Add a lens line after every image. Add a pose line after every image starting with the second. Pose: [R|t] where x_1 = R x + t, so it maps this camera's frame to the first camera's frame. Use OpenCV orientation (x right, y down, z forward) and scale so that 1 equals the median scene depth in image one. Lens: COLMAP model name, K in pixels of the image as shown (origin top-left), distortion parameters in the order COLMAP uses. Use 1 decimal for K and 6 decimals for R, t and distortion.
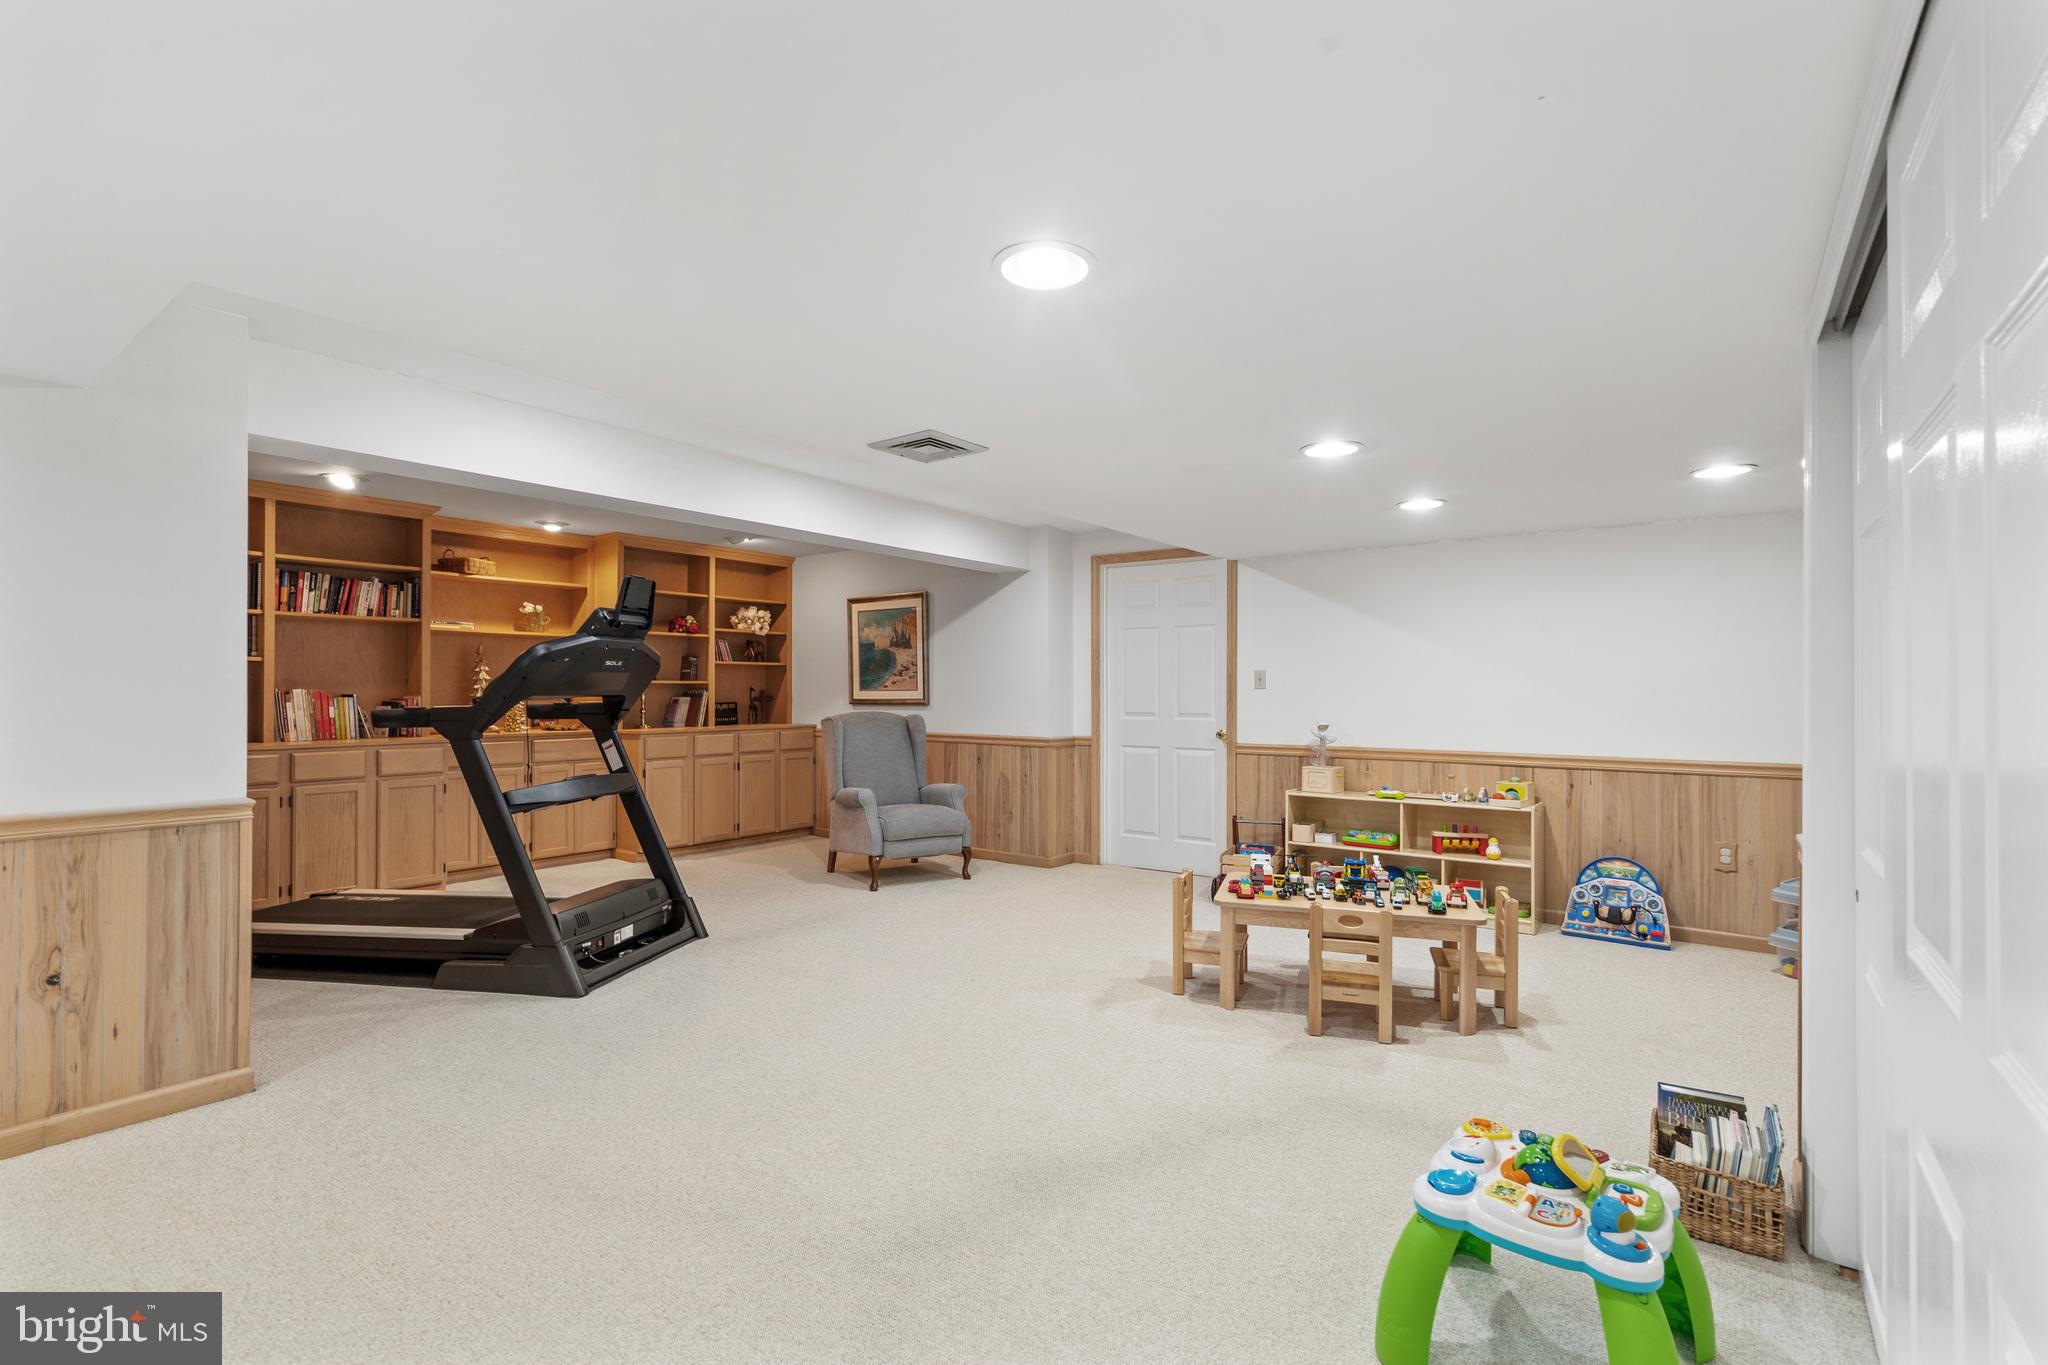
lens RADIAL K [[957.1, 0, 1020.6], [0, 957.1, 691.0], [0, 0, 1]] dist [0.017602, 0.000137]
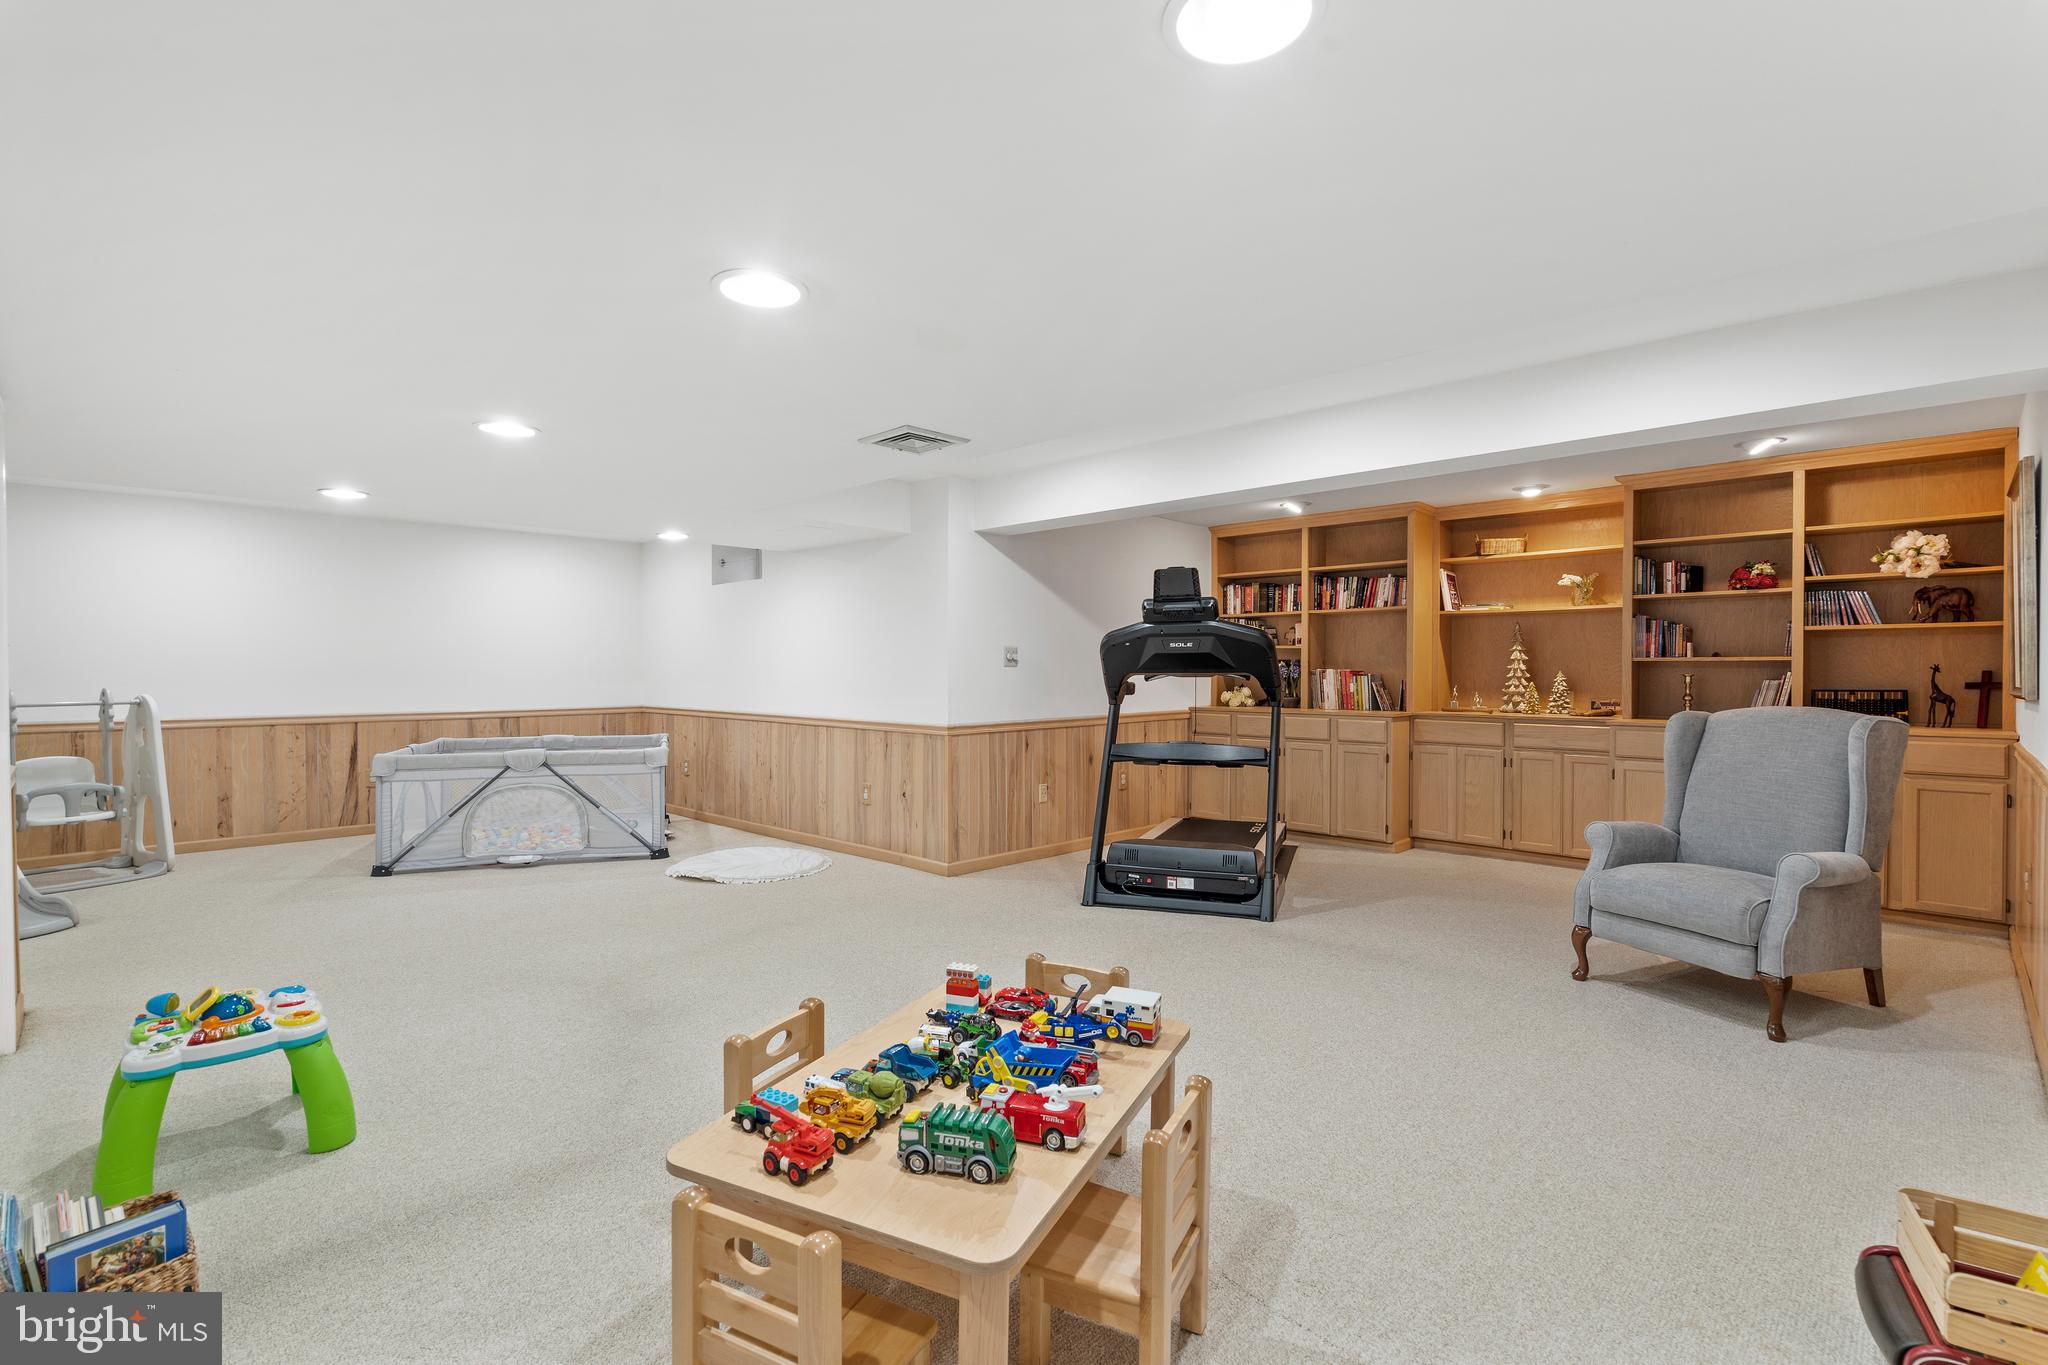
lens RADIAL K [[920.7, 0, 1024.0], [0, 920.7, 682.5], [0, 0, 1]] dist [-0.002251, -0.000130]
pose [[-0.124656, 0.014607, -0.992092, 0.500821], [0.000277, 0.999892, 0.014687, -0.002035], [0.992200, 0.001556, -0.124647, 0.710933]]
